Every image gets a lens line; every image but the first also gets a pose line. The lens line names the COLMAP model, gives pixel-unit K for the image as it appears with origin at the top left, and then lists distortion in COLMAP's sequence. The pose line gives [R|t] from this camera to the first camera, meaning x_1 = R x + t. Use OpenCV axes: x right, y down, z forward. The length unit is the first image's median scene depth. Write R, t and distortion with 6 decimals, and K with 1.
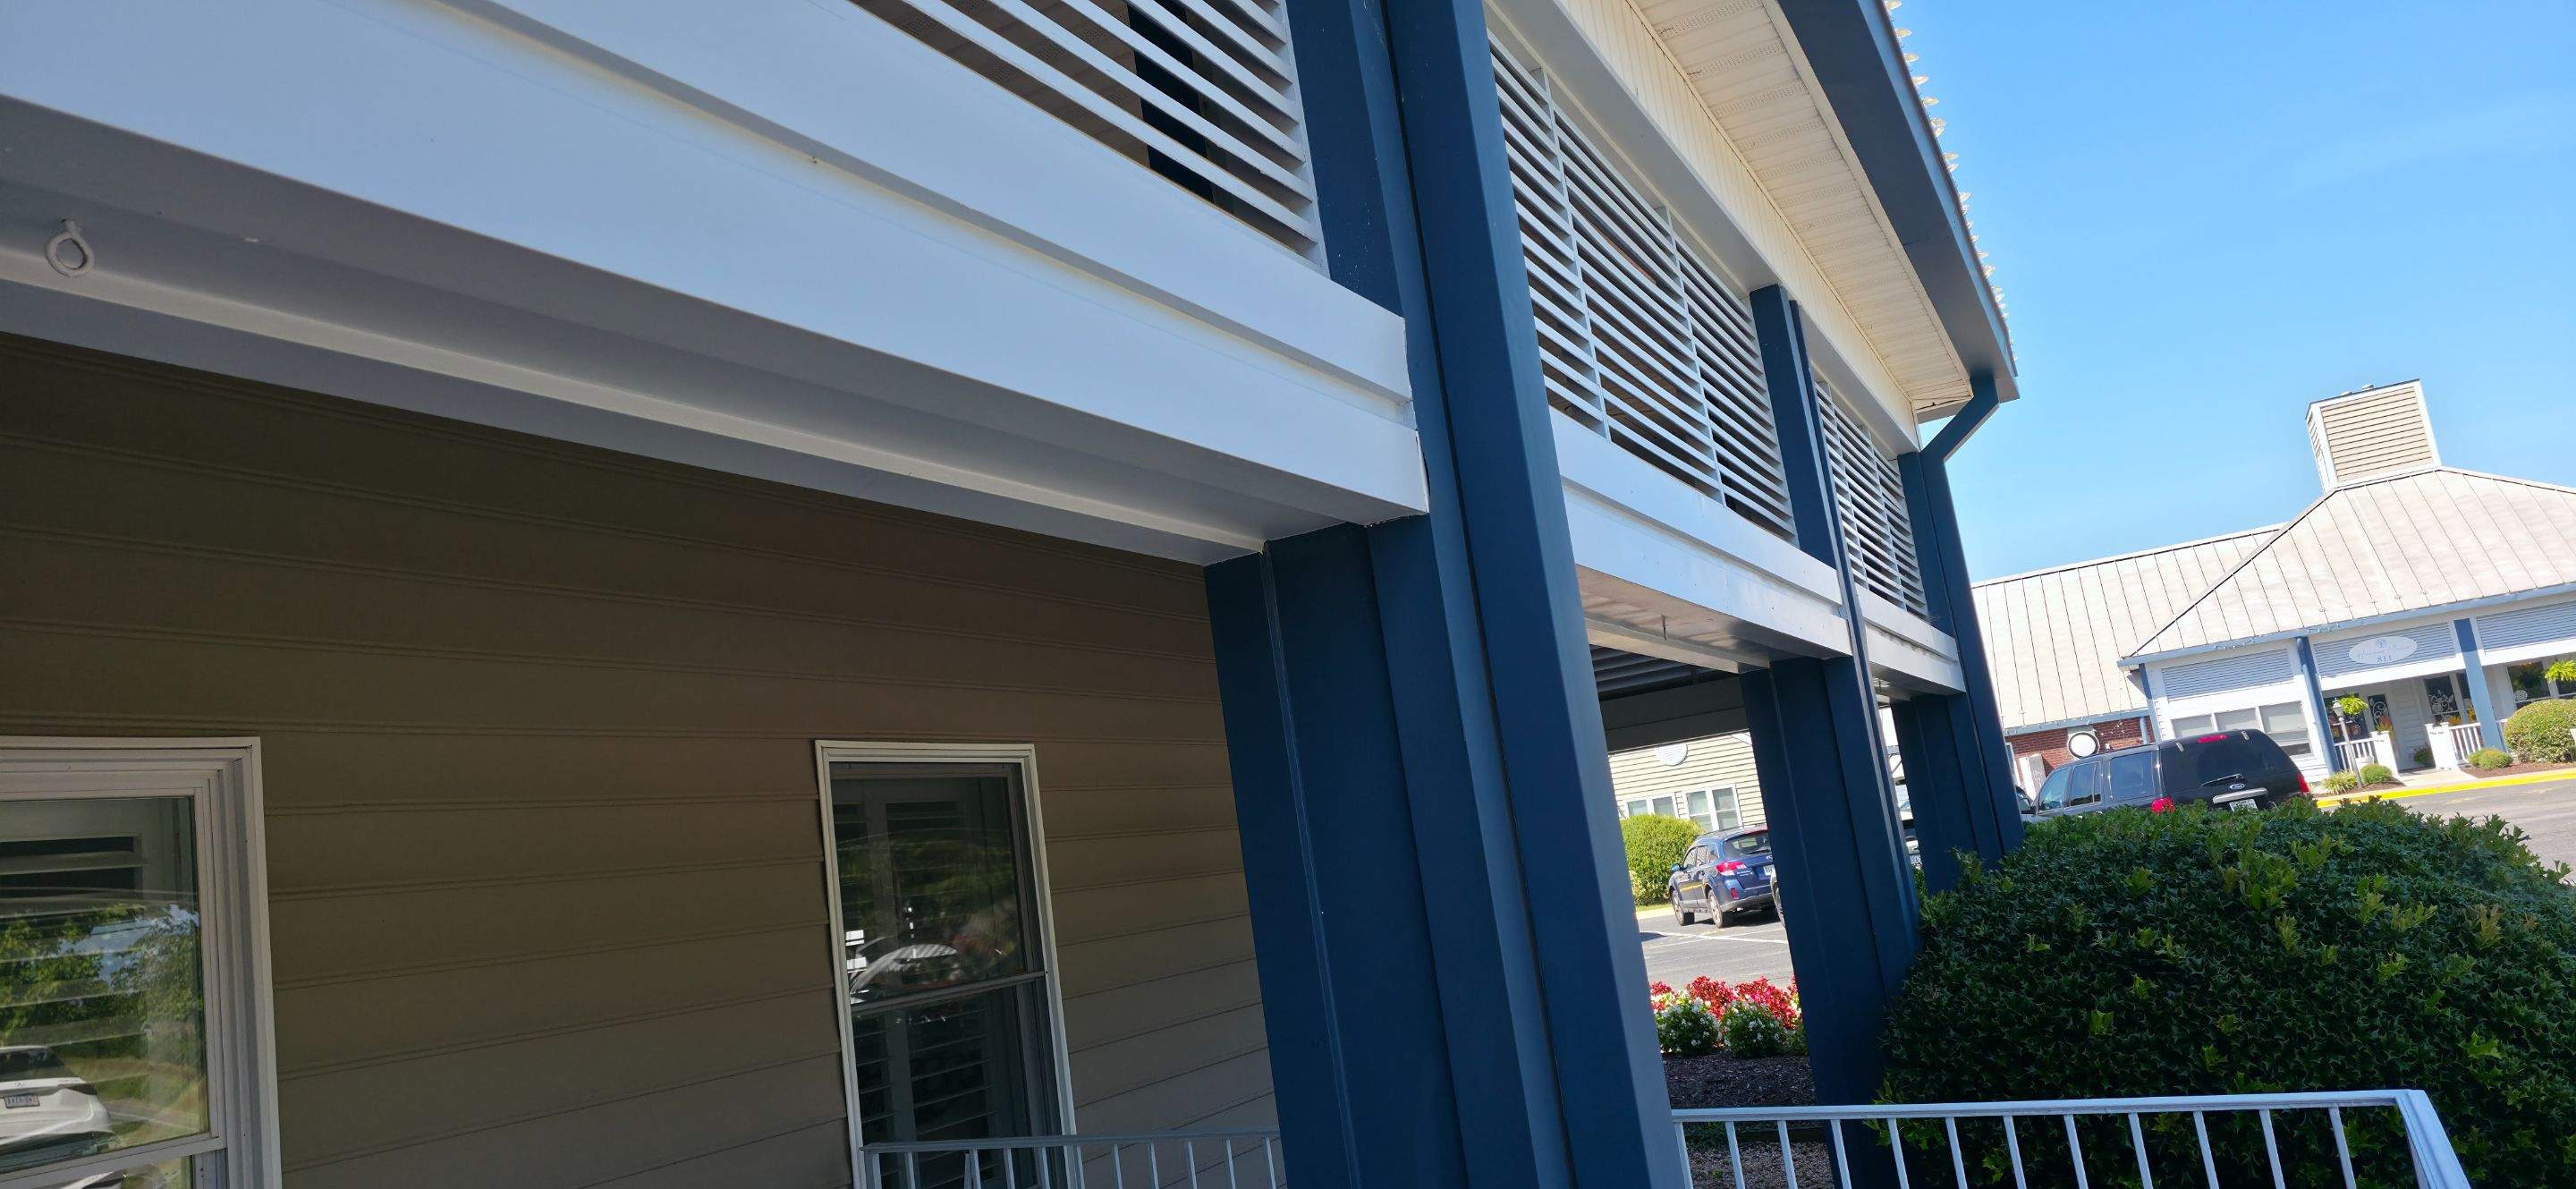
lens RADIAL K [[1691.8, 0, 1294.2], [0, 1691.8, 650.2], [0, 0, 1]] dist [0.076656, -0.077585]
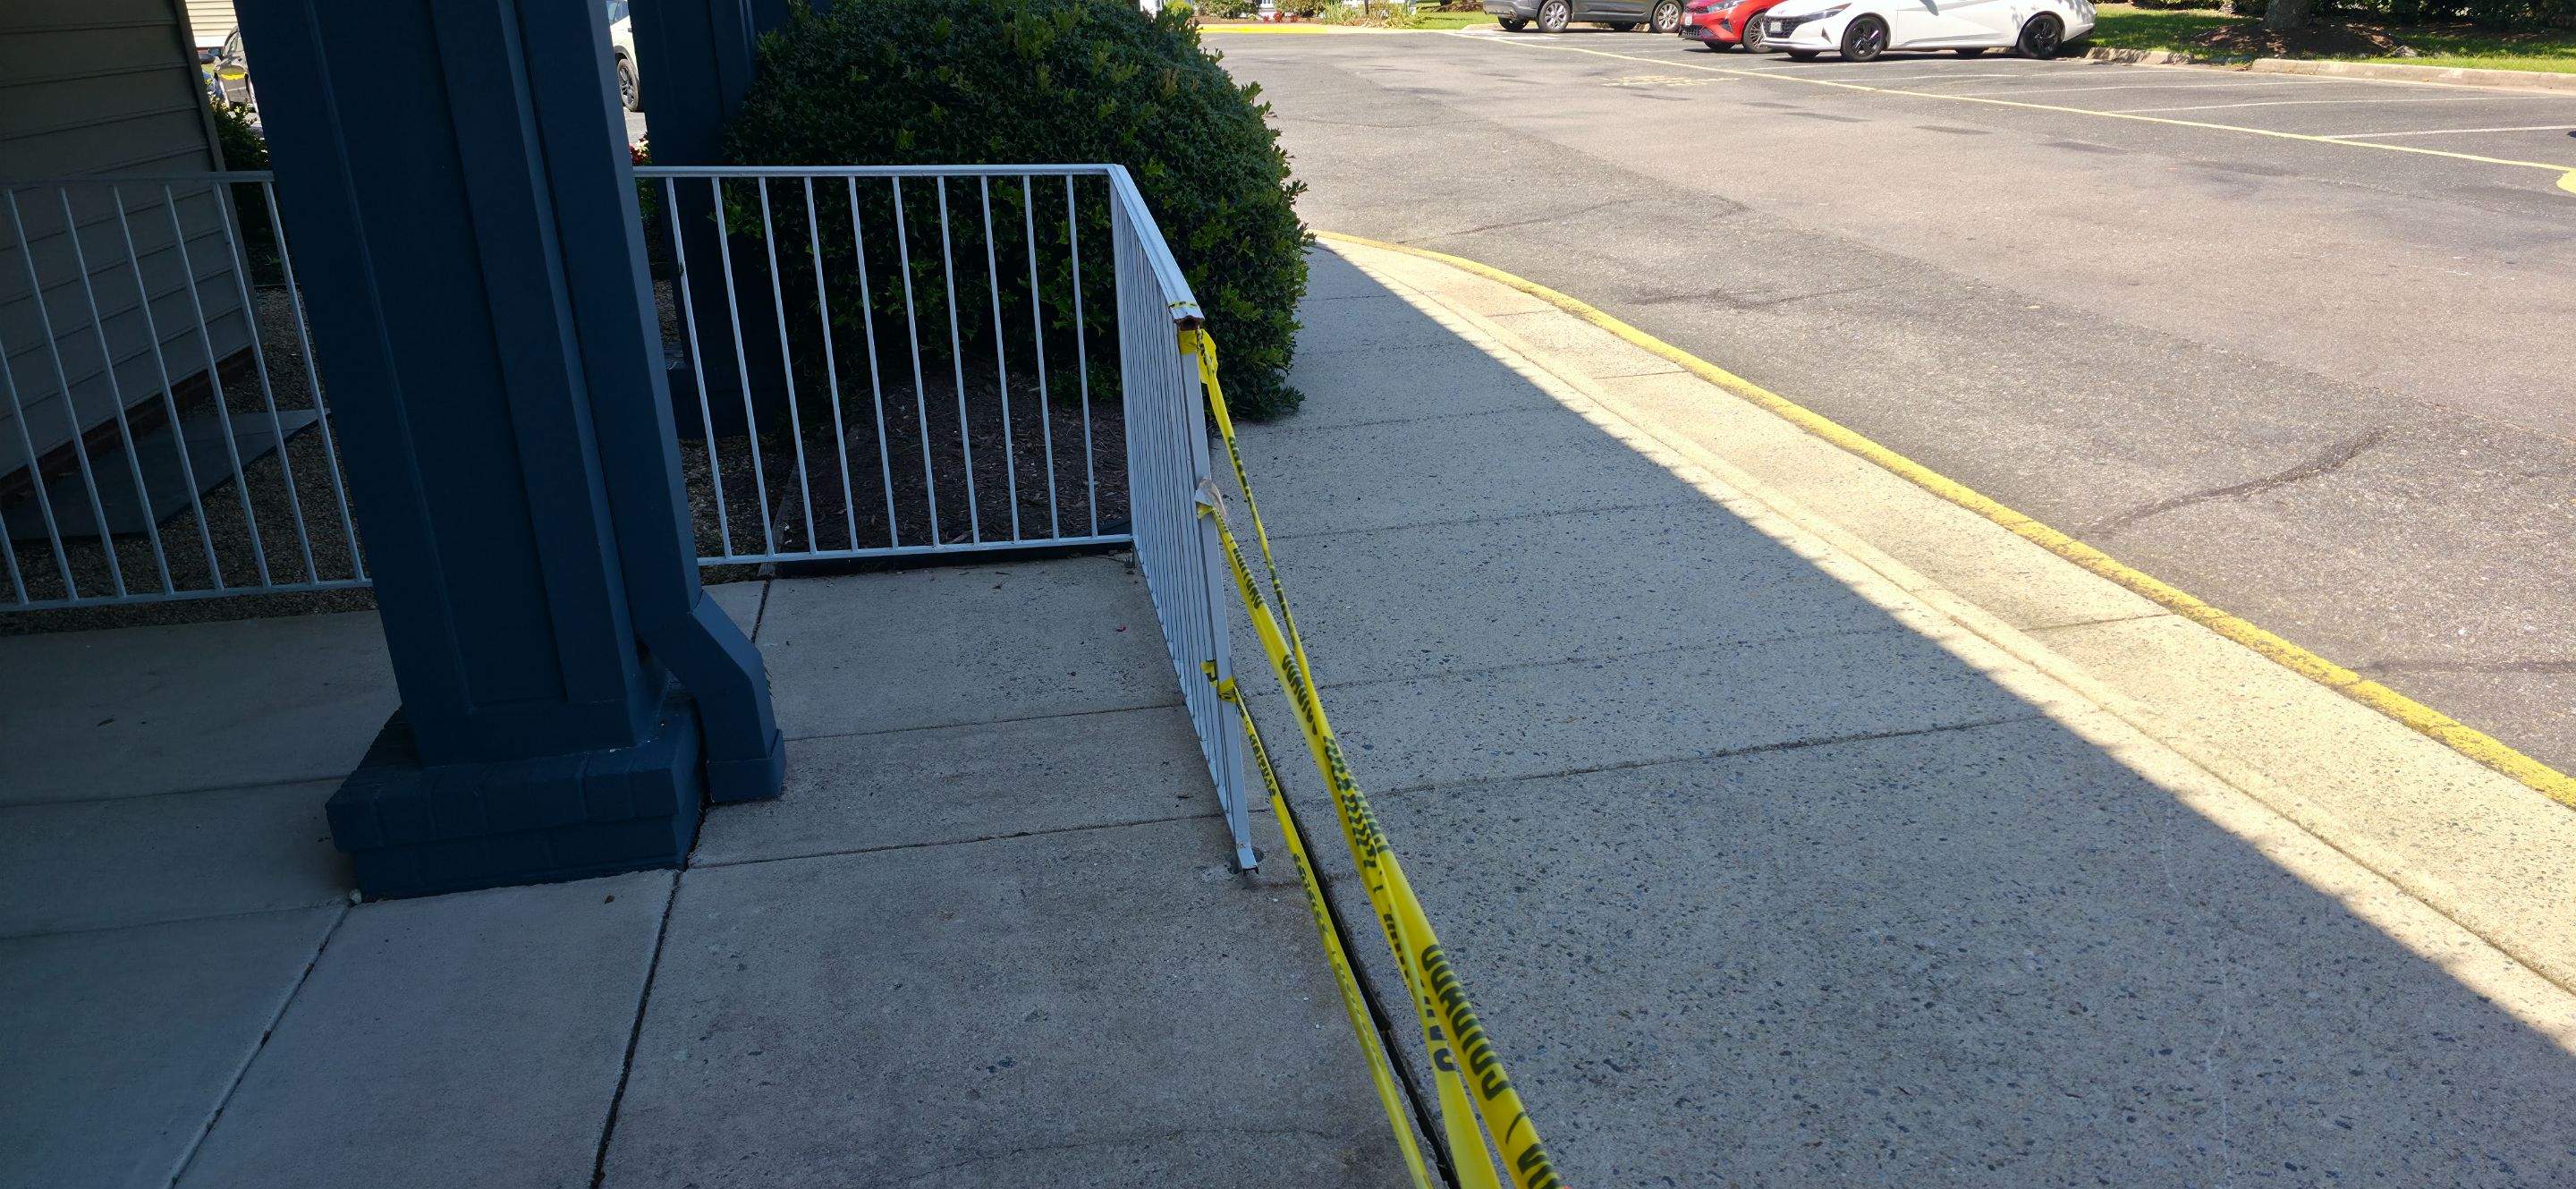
lens RADIAL K [[1691.8, 0, 1293.6], [0, 1691.8, 586.9], [0, 0, 1]] dist [0.076656, -0.077585]
pose [[0.777091, -0.094064, 0.622320, -0.102557], [-0.169008, 0.921267, 0.350290, 0.031709], [-0.606272, -0.377384, 0.700011, -0.146362]]
